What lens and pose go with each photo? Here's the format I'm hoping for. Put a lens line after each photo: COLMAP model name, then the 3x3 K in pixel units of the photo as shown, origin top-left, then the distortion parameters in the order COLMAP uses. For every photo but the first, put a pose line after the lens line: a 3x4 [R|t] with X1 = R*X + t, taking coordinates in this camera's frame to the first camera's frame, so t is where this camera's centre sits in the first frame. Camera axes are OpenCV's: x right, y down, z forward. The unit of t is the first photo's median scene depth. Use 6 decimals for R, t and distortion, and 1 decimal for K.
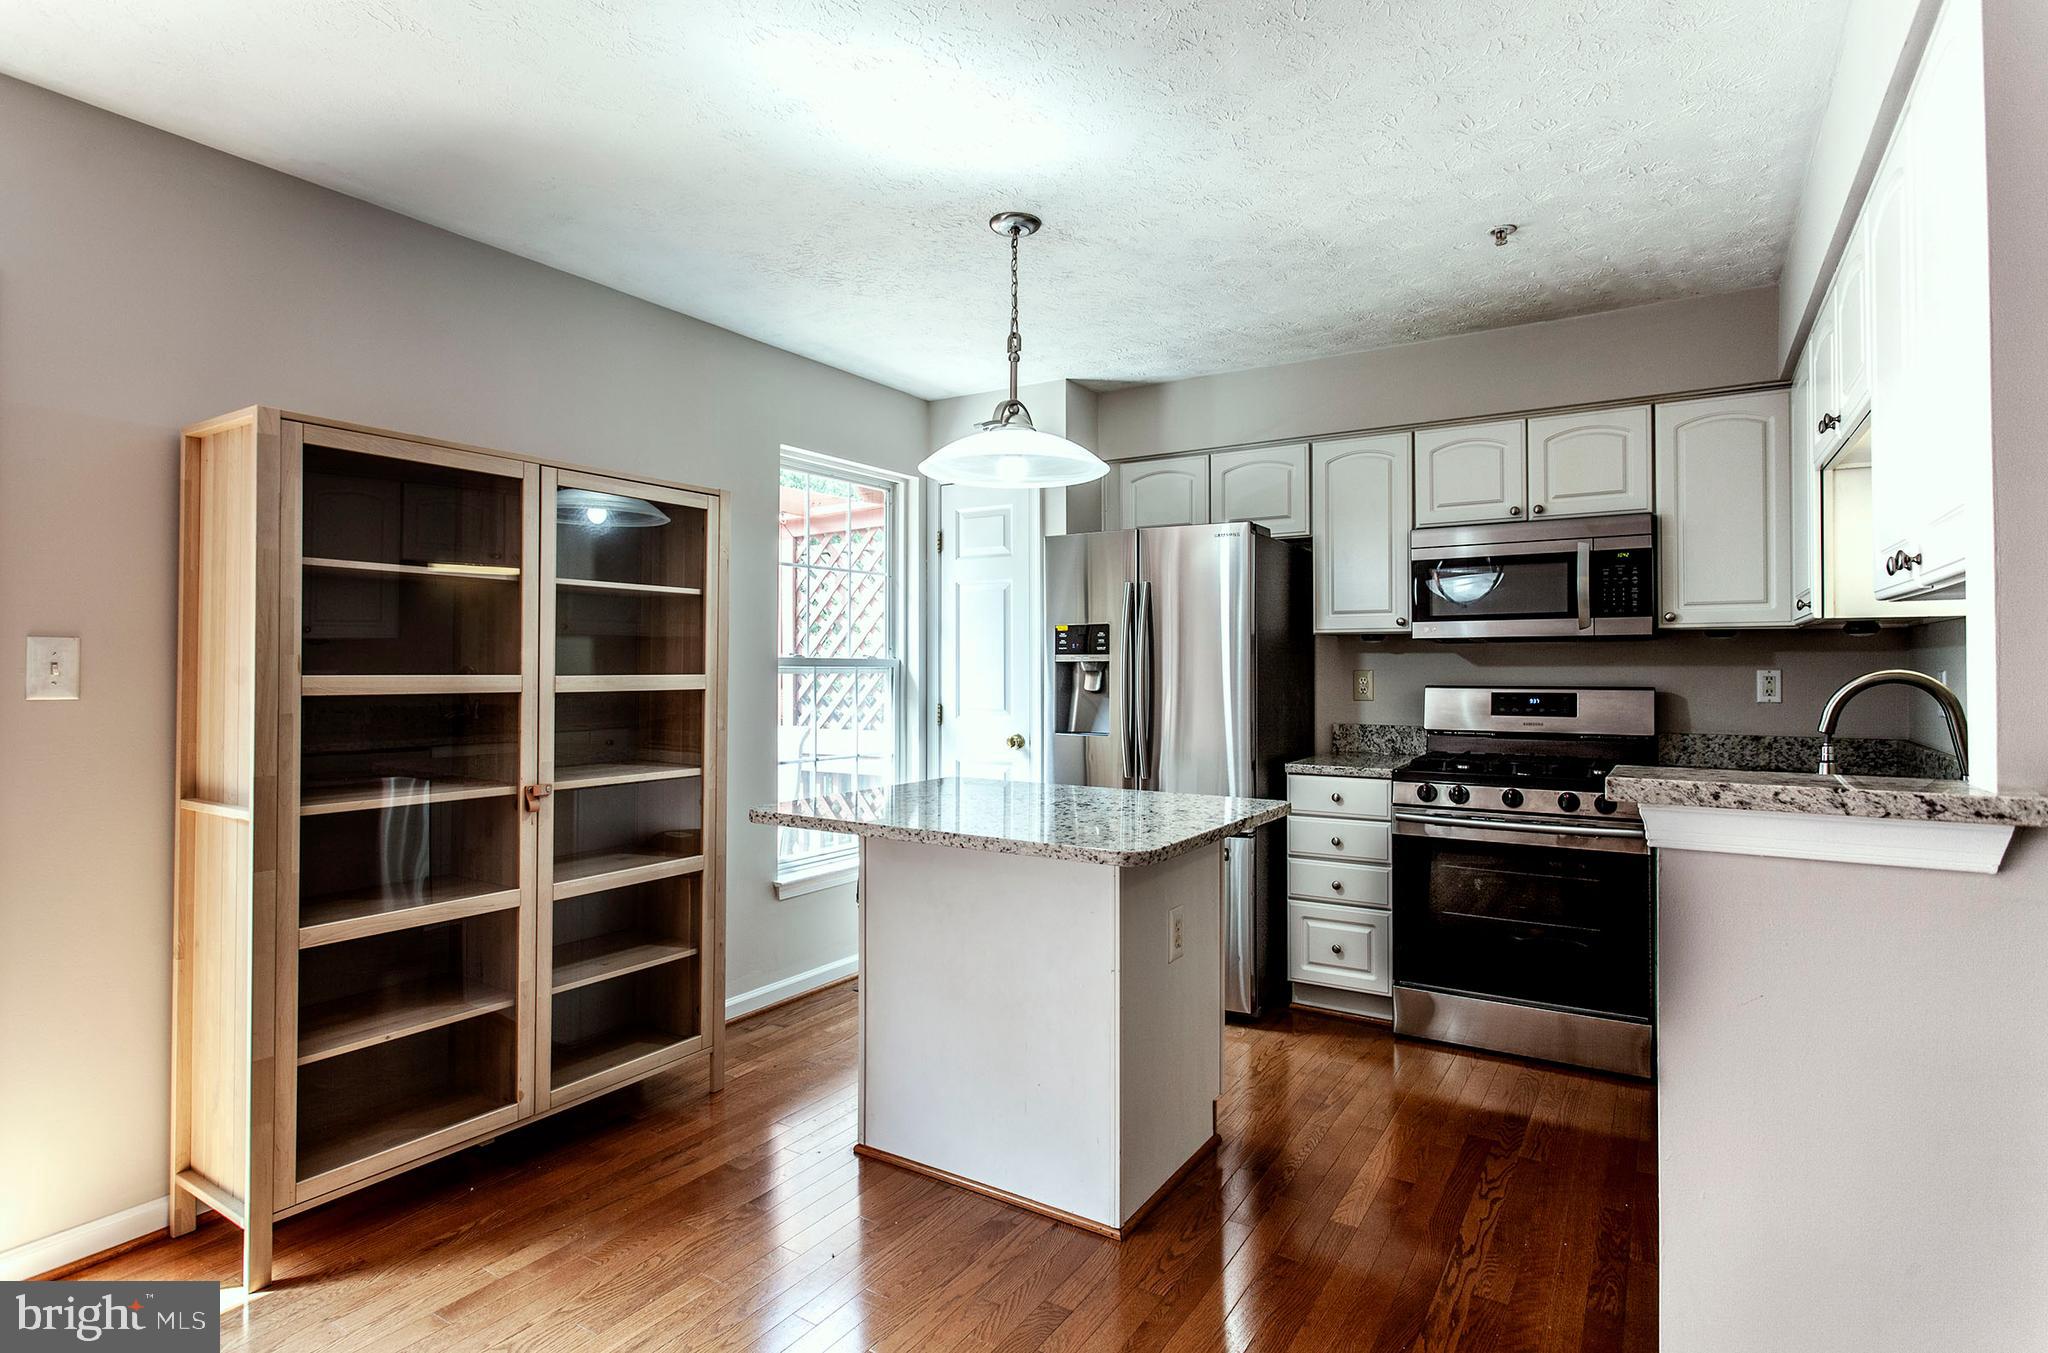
lens RADIAL K [[1047.2, 0, 1010.3], [0, 1047.2, 661.4], [0, 0, 1]] dist [0.000307, 0.001907]
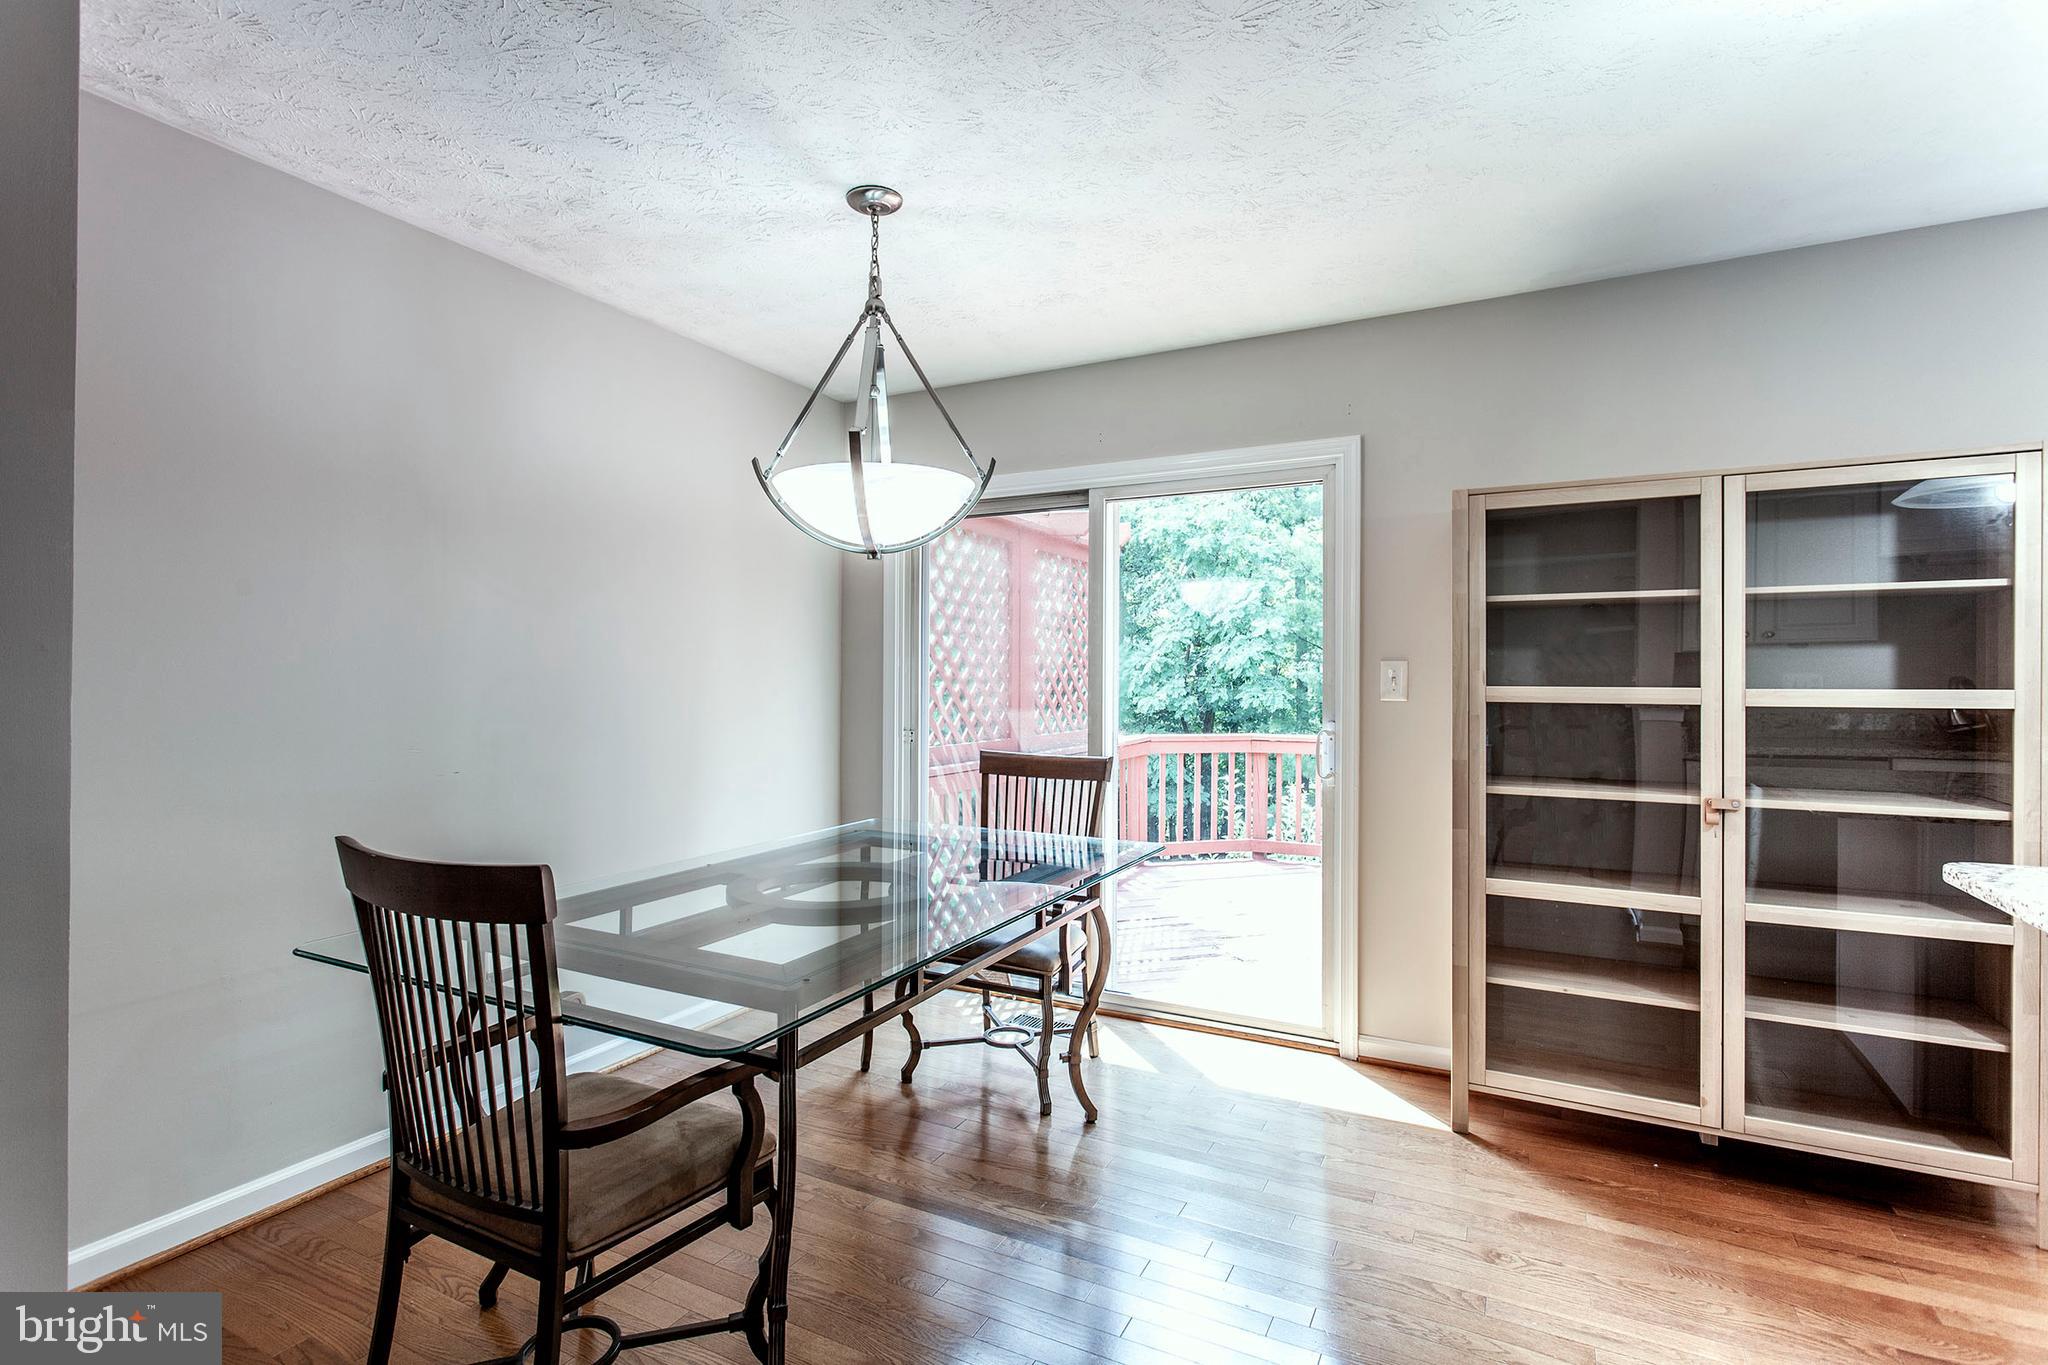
lens RADIAL K [[978.5, 0, 1032.3], [0, 978.5, 681.1], [0, 0, 1]] dist [0.004764, -0.001155]
pose [[0.100802, 0.002268, -0.994904, 0.303280], [0.004564, 0.999986, 0.002742, 0.000681], [0.994896, -0.004817, 0.100790, 0.190102]]
